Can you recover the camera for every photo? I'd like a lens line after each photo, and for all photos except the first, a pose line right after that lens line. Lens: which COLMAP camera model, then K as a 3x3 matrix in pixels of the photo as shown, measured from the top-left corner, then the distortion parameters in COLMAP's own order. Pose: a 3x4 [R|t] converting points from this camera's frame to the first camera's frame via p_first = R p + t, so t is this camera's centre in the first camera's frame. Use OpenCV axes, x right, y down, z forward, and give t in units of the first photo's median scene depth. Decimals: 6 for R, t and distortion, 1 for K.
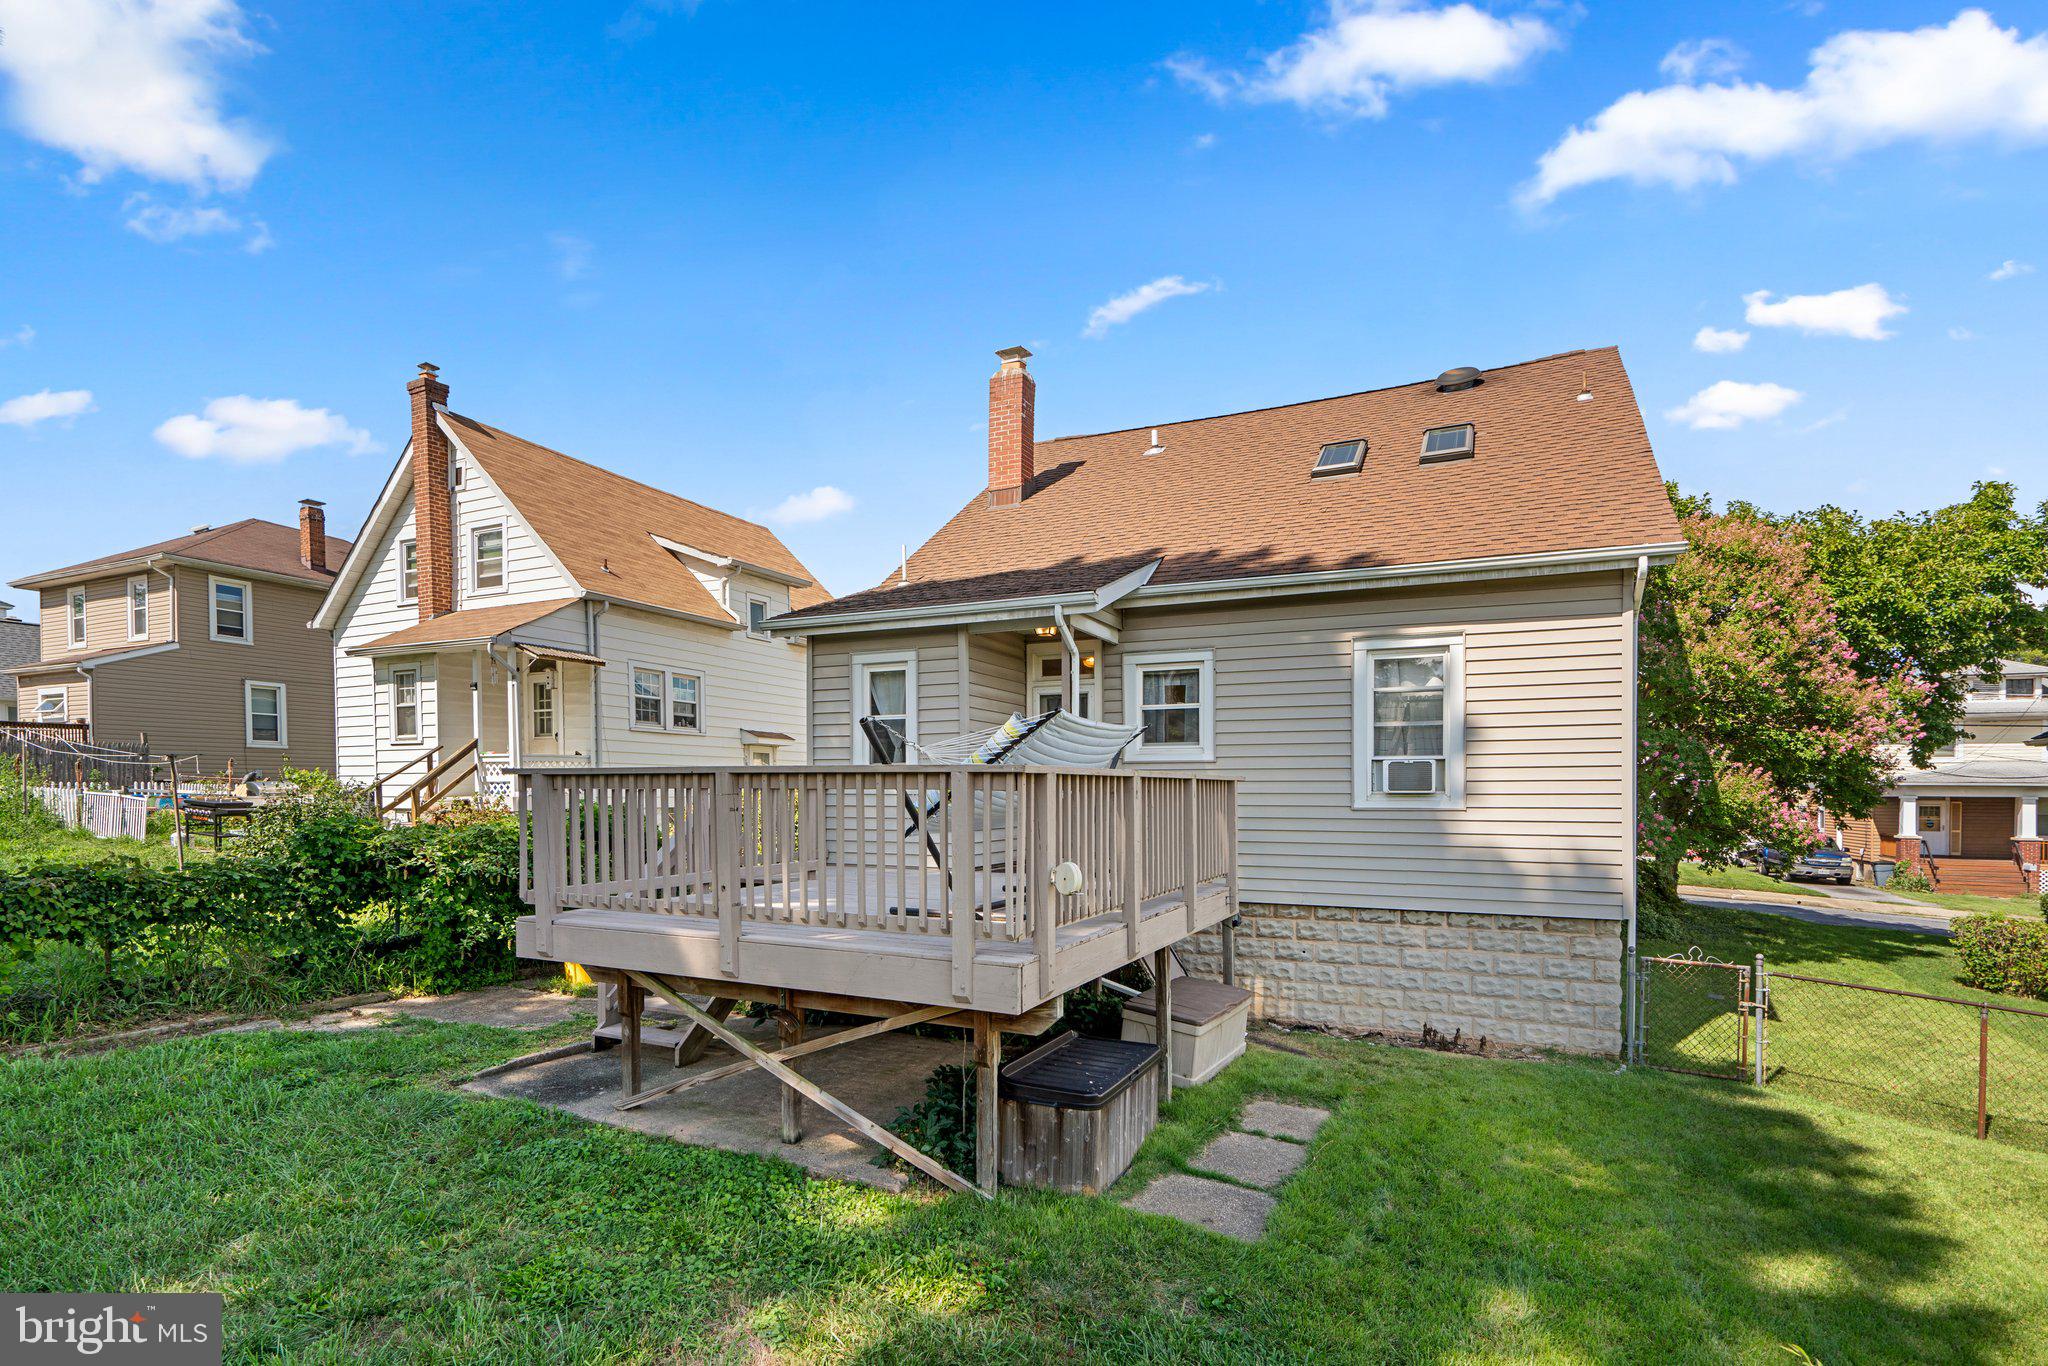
lens RADIAL K [[986.9, 0, 1074.1], [0, 986.9, 781.9], [0, 0, 1]] dist [-0.002107, 0.001762]
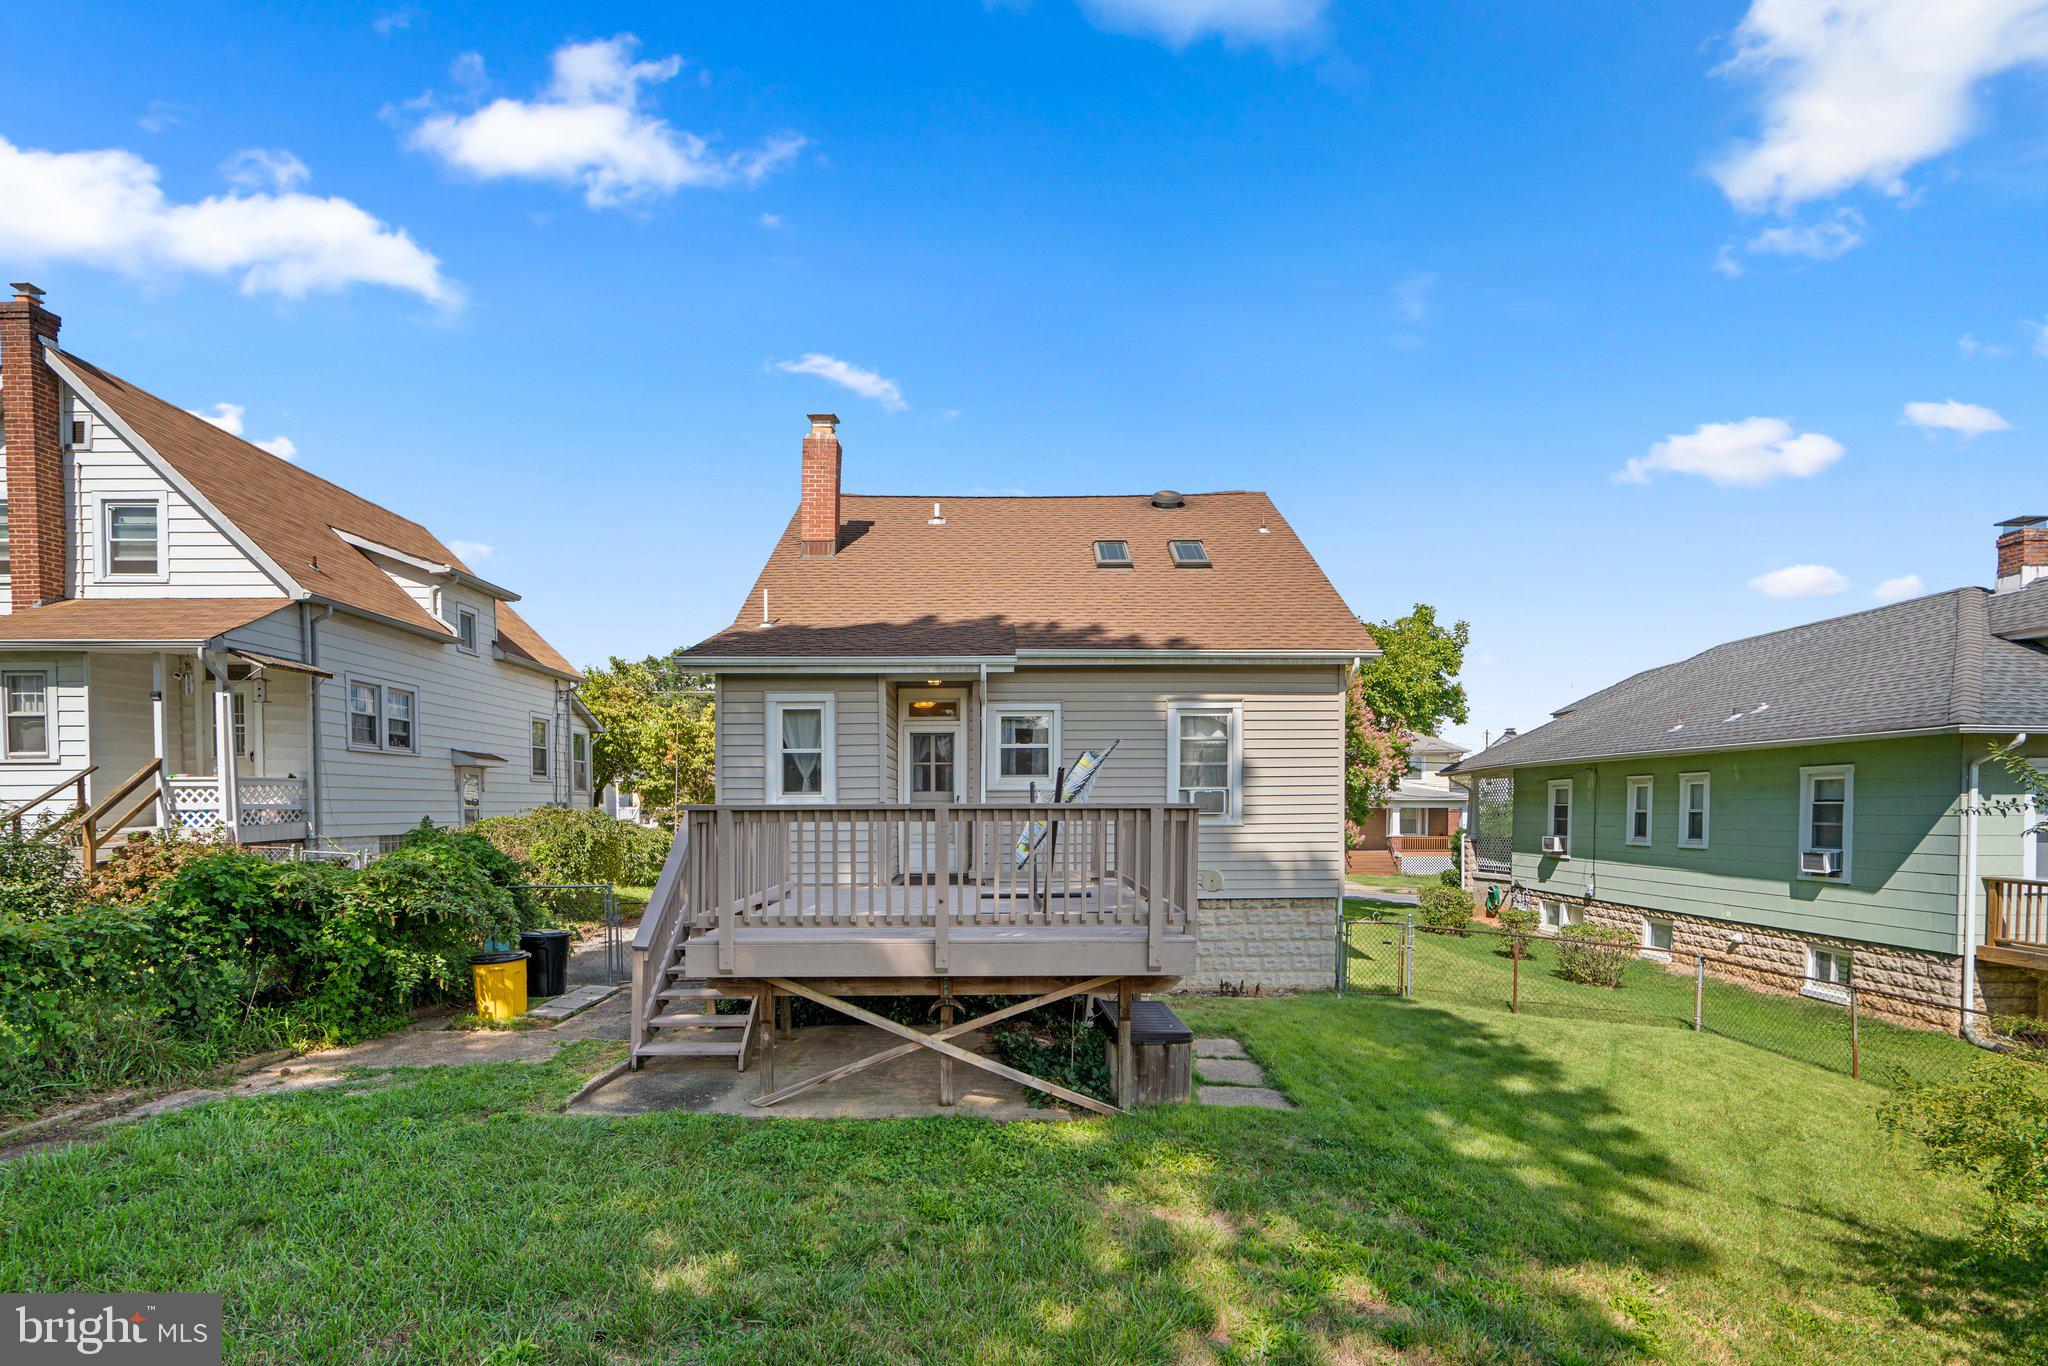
lens RADIAL K [[945.4, 0, 1027.3], [0, 945.4, 798.6], [0, 0, 1]] dist [-0.009935, 0.007939]
pose [[0.895224, -0.004696, 0.445591, -0.434849], [0.003474, 0.999988, 0.003559, -0.014626], [-0.445602, -0.001638, 0.895230, -0.066188]]
